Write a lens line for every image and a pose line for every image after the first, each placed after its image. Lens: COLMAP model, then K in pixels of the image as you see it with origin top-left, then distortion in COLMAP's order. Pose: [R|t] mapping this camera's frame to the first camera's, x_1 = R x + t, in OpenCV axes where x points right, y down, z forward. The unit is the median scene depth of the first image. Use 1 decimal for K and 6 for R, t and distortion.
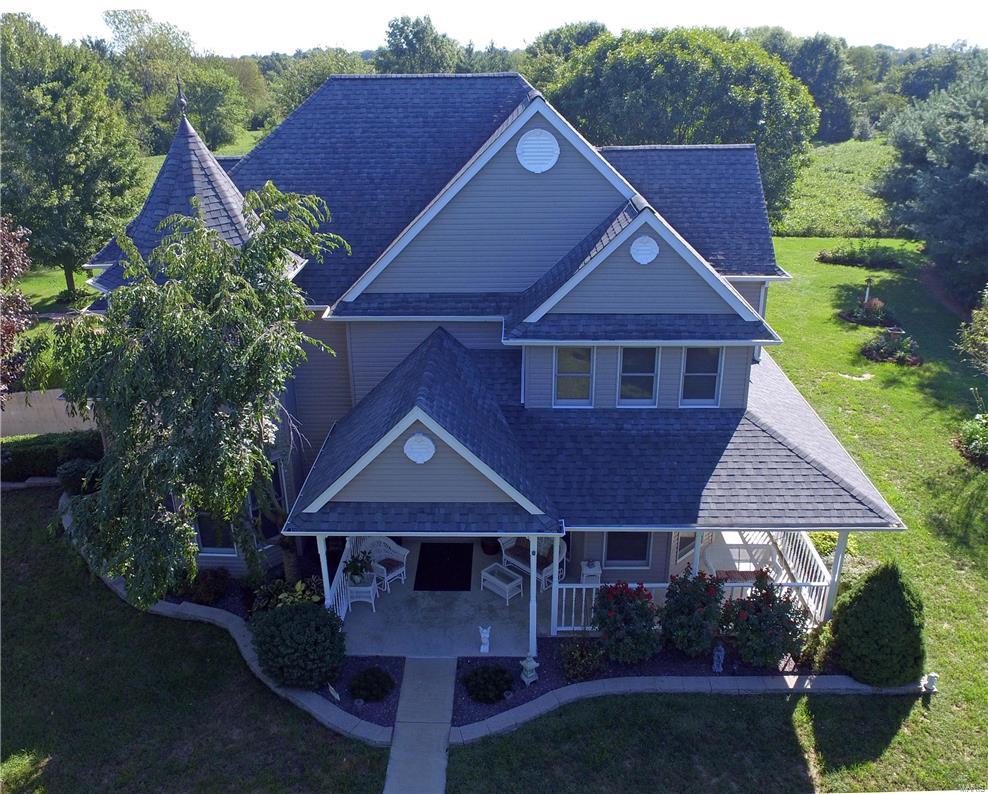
lens RADIAL K [[843.5, 0, 494.3], [0, 843.5, 419.7], [0, 0, 1]] dist [-0.006704, -0.003687]
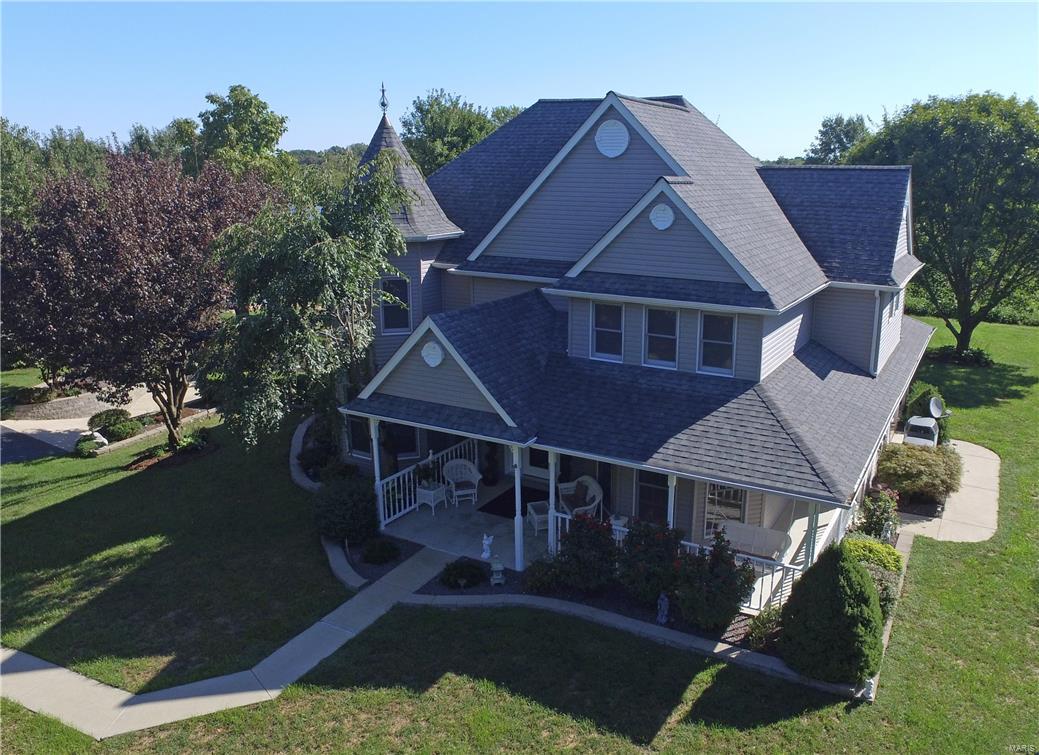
lens RADIAL K [[801.3, 0, 549.8], [0, 801.3, 376.9], [0, 0, 1]] dist [-0.010822, -0.001021]
pose [[0.886881, 0.137619, -0.441025, 0.520394], [-0.203464, 0.973391, -0.105417, 0.138971], [0.414782, 0.183225, 0.891282, 0.038297]]
